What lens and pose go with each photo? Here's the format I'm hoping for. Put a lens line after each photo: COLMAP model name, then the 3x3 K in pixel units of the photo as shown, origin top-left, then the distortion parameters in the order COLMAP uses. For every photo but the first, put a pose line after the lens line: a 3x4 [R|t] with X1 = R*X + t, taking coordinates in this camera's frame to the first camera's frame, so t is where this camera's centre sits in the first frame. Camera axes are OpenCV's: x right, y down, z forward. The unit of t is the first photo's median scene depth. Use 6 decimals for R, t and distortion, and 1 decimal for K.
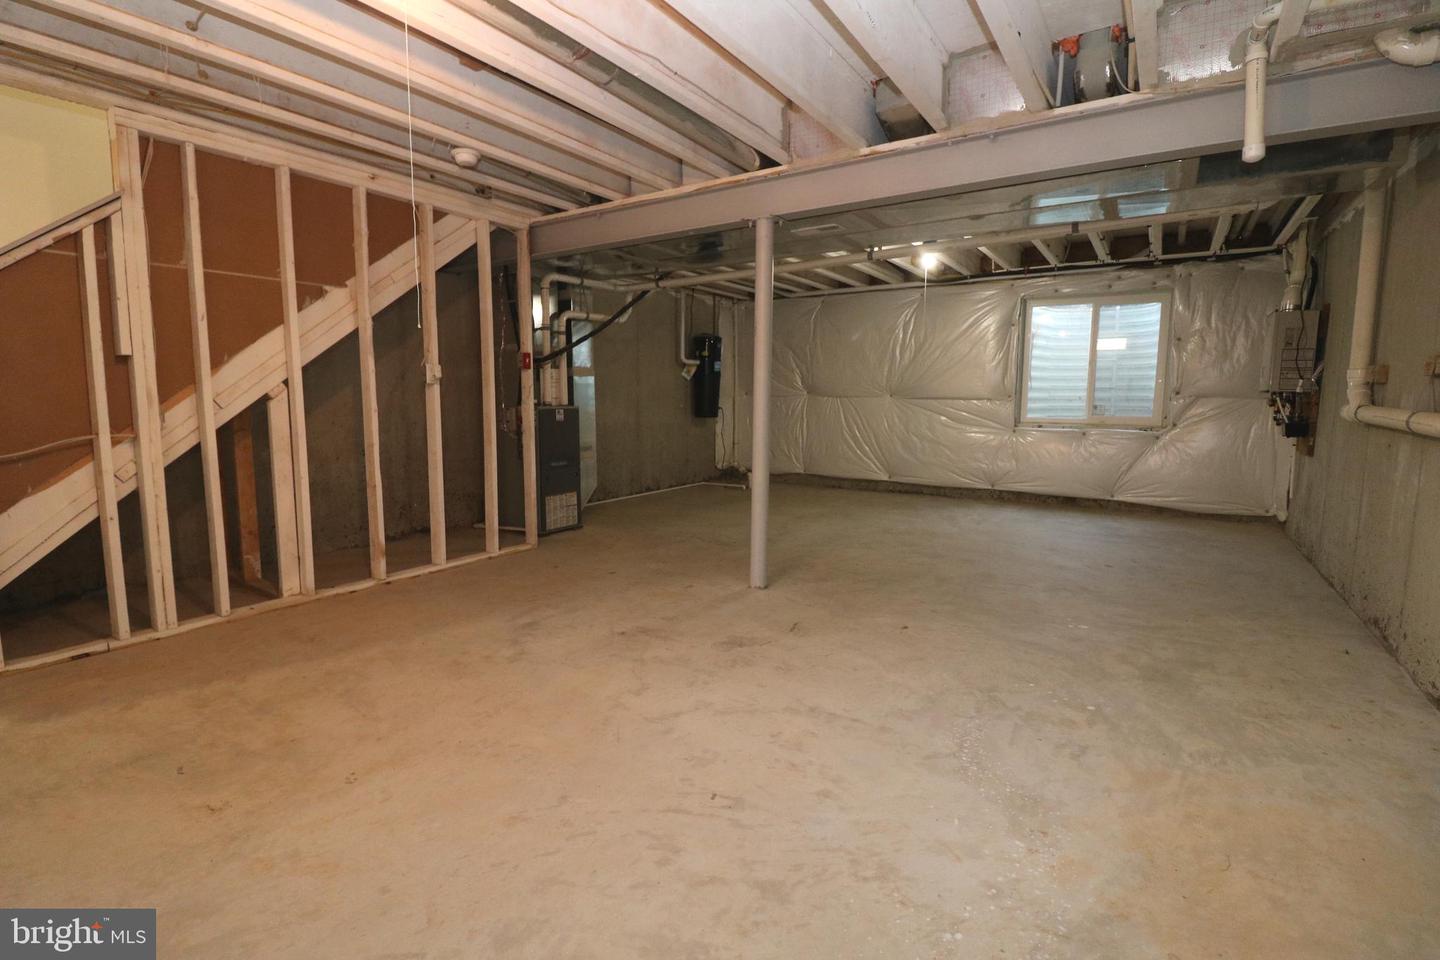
lens RADIAL K [[666.5, 0, 716.0], [0, 666.5, 467.0], [0, 0, 1]] dist [-0.000119, -0.013623]
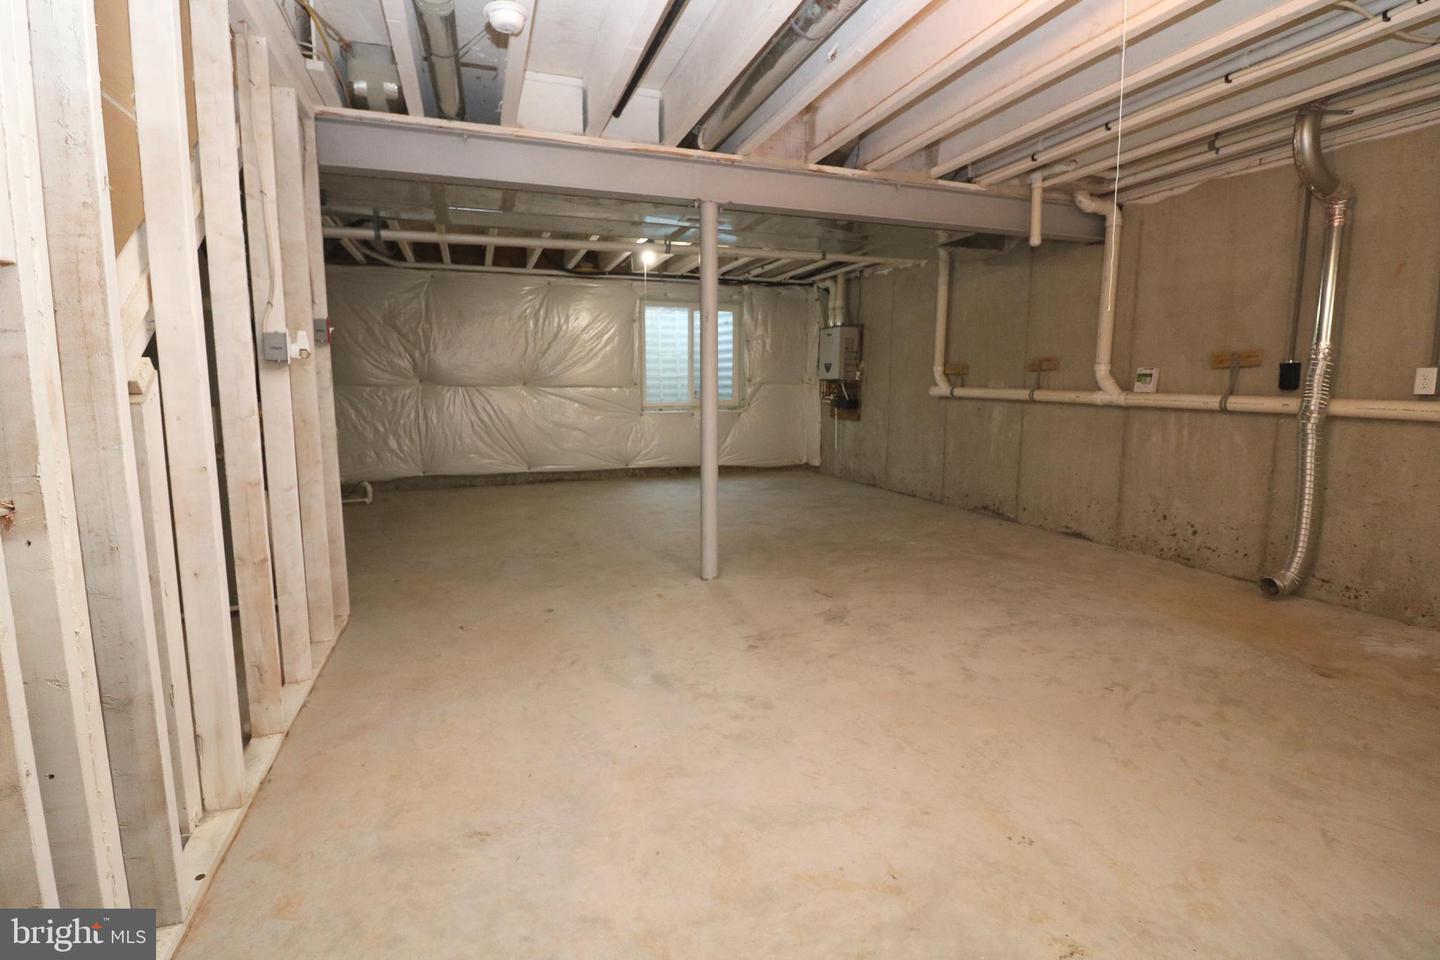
lens RADIAL K [[666.5, 0, 716.0], [0, 666.5, 467.0], [0, 0, 1]] dist [-0.000119, -0.013623]
pose [[0.590363, -0.103640, 0.800457, -0.757302], [0.090852, 0.993952, 0.061687, -0.046064], [-0.802009, 0.036305, 0.596208, 0.429978]]
